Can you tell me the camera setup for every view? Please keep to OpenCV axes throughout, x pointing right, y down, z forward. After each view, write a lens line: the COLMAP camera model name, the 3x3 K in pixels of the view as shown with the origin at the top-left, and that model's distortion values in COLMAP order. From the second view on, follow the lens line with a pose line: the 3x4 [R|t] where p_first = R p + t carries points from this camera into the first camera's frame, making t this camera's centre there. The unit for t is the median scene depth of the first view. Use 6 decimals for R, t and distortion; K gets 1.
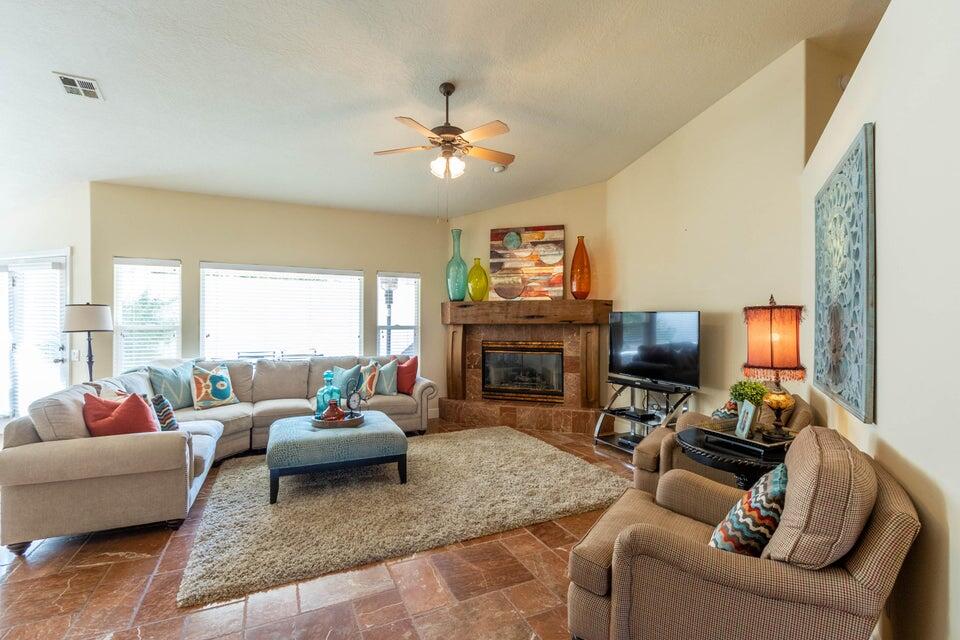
lens RADIAL K [[444.3, 0, 483.5], [0, 444.3, 321.2], [0, 0, 1]] dist [0.003251, -0.000339]
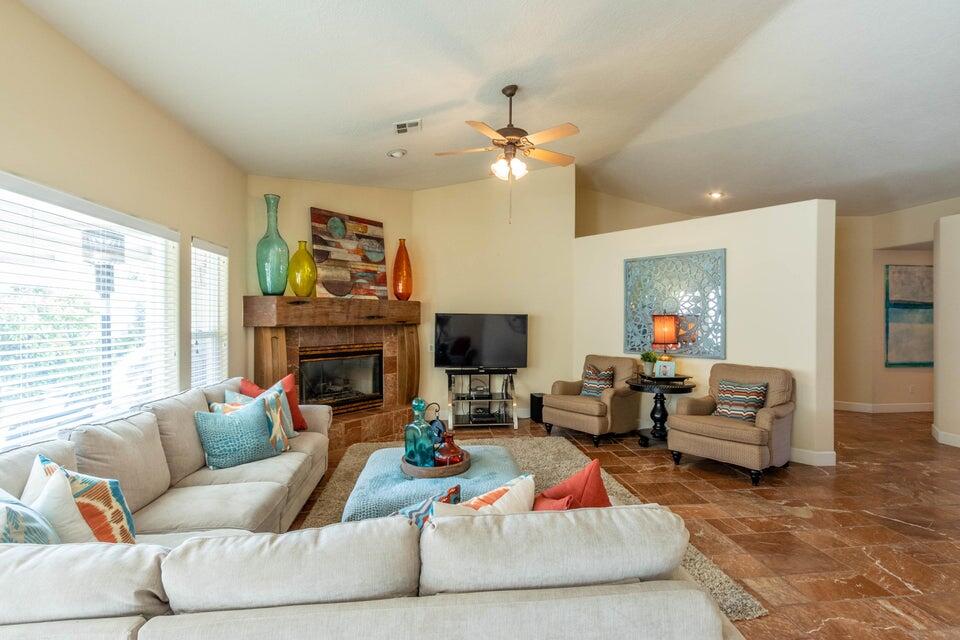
lens RADIAL K [[444.3, 0, 483.5], [0, 444.3, 321.2], [0, 0, 1]] dist [0.003251, -0.000339]
pose [[0.317570, -0.006728, 0.948211, -0.667979], [0.003155, 0.999977, 0.006039, -0.006333], [-0.948230, 0.001074, 0.317584, 0.474126]]
